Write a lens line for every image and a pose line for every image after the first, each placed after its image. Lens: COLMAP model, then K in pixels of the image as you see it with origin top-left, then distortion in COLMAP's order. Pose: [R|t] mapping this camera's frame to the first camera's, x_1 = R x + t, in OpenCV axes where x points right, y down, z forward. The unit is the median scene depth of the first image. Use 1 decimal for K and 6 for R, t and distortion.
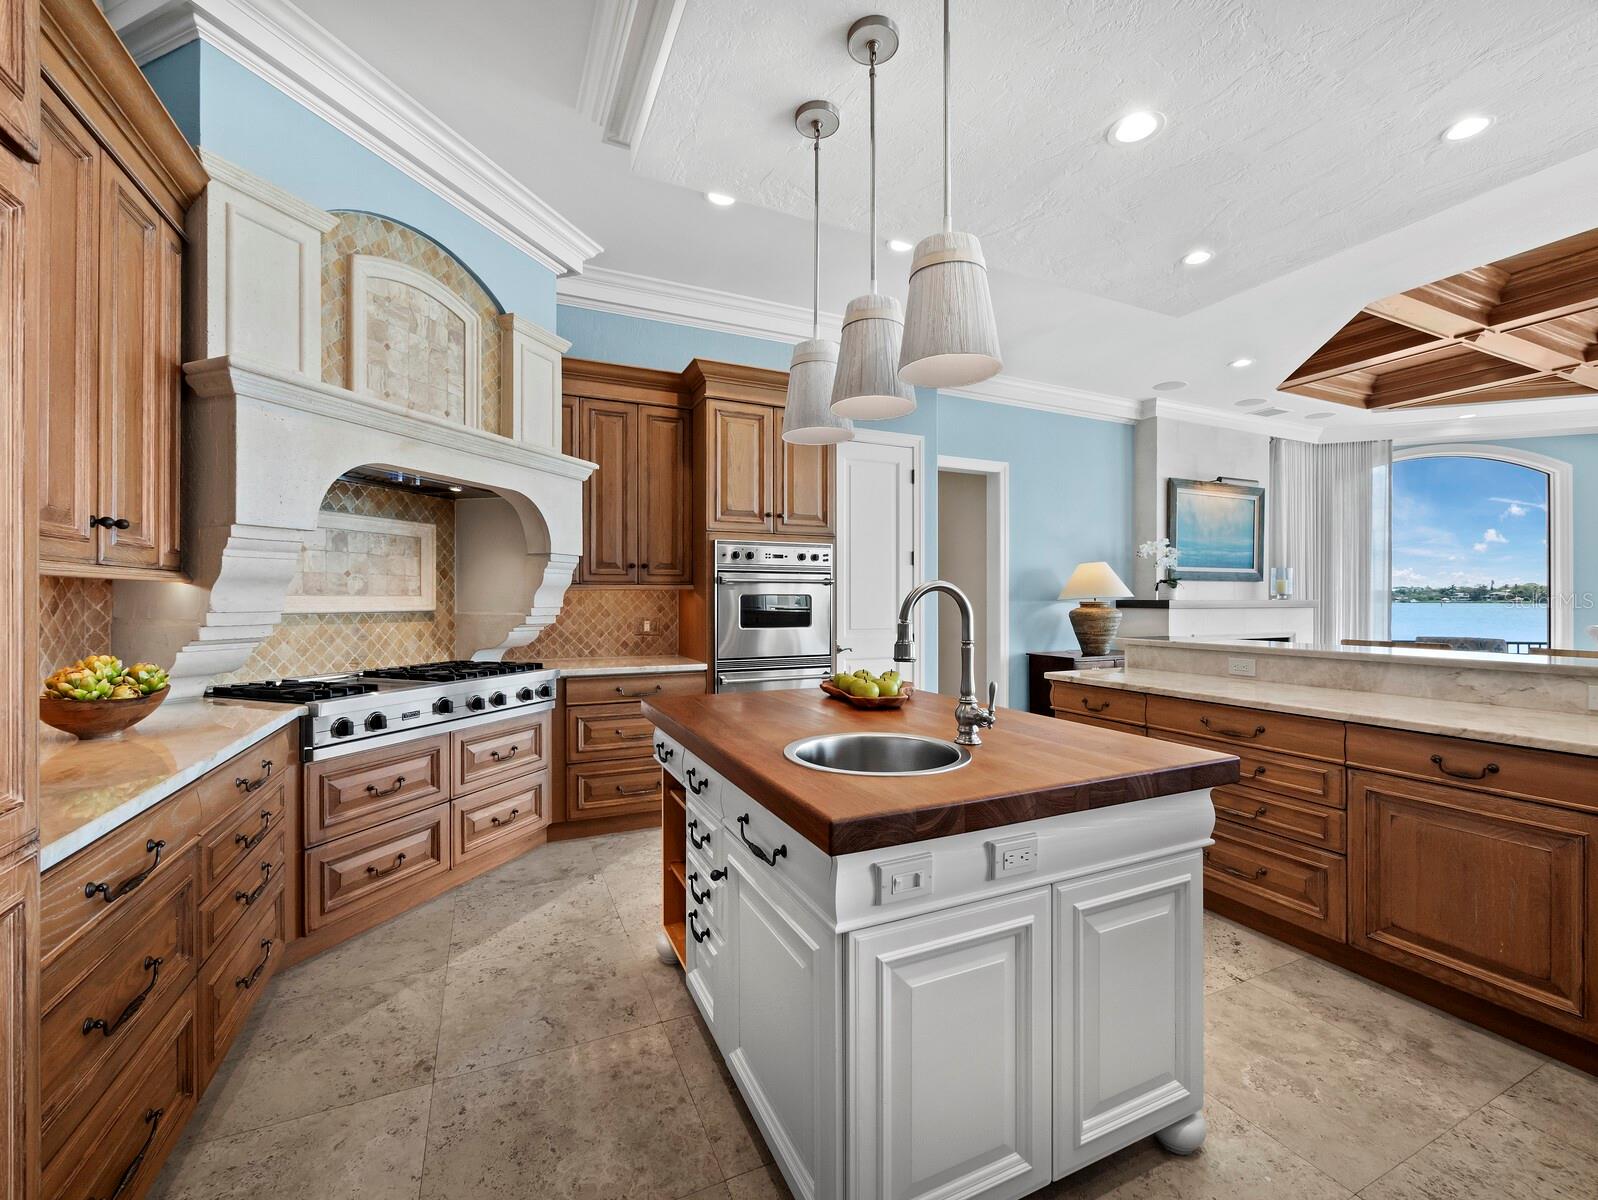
lens RADIAL K [[676.4, 0, 801.8], [0, 676.4, 589.7], [0, 0, 1]] dist [-0.023250, 0.000097]
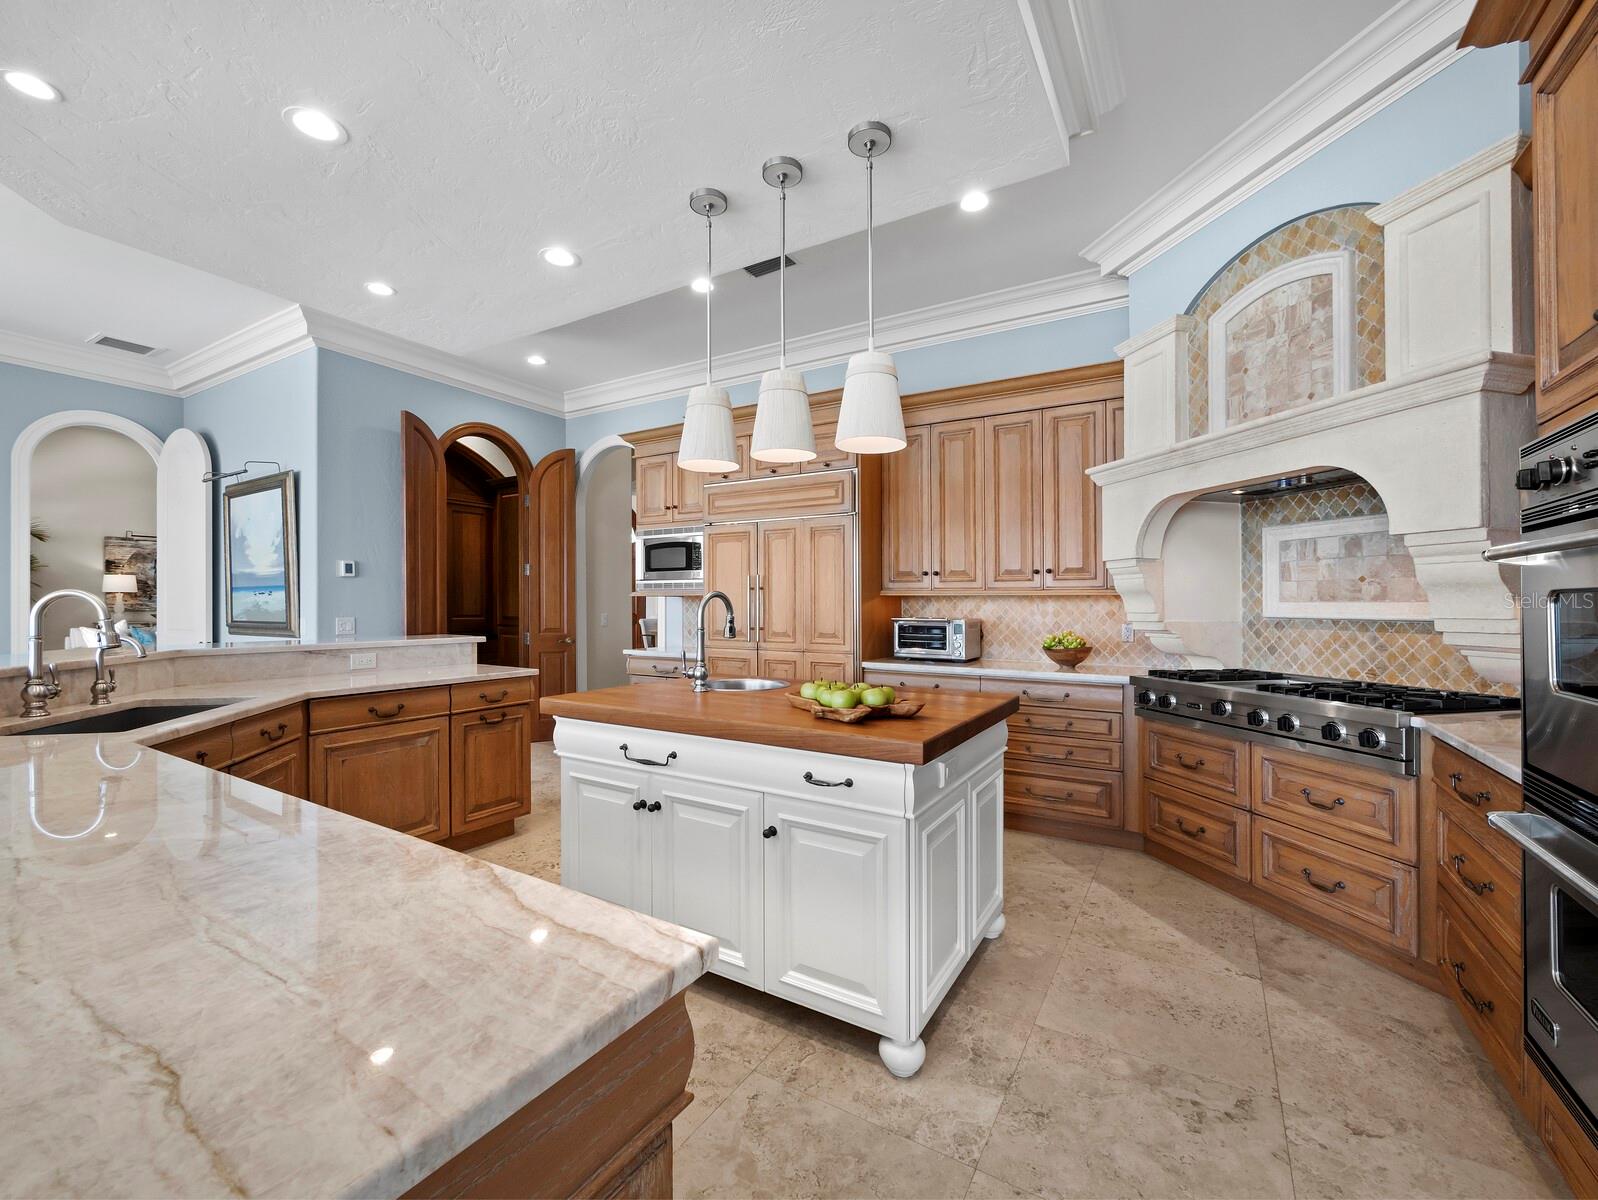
lens RADIAL K [[676.4, 0, 800.5], [0, 676.4, 606.9], [0, 0, 1]] dist [-0.023250, 0.000097]
pose [[-0.829608, -0.000268, -0.558346, 0.526231], [0.002509, 0.999988, -0.004209, 0.018480], [0.558341, -0.004893, -0.829597, 1.358448]]
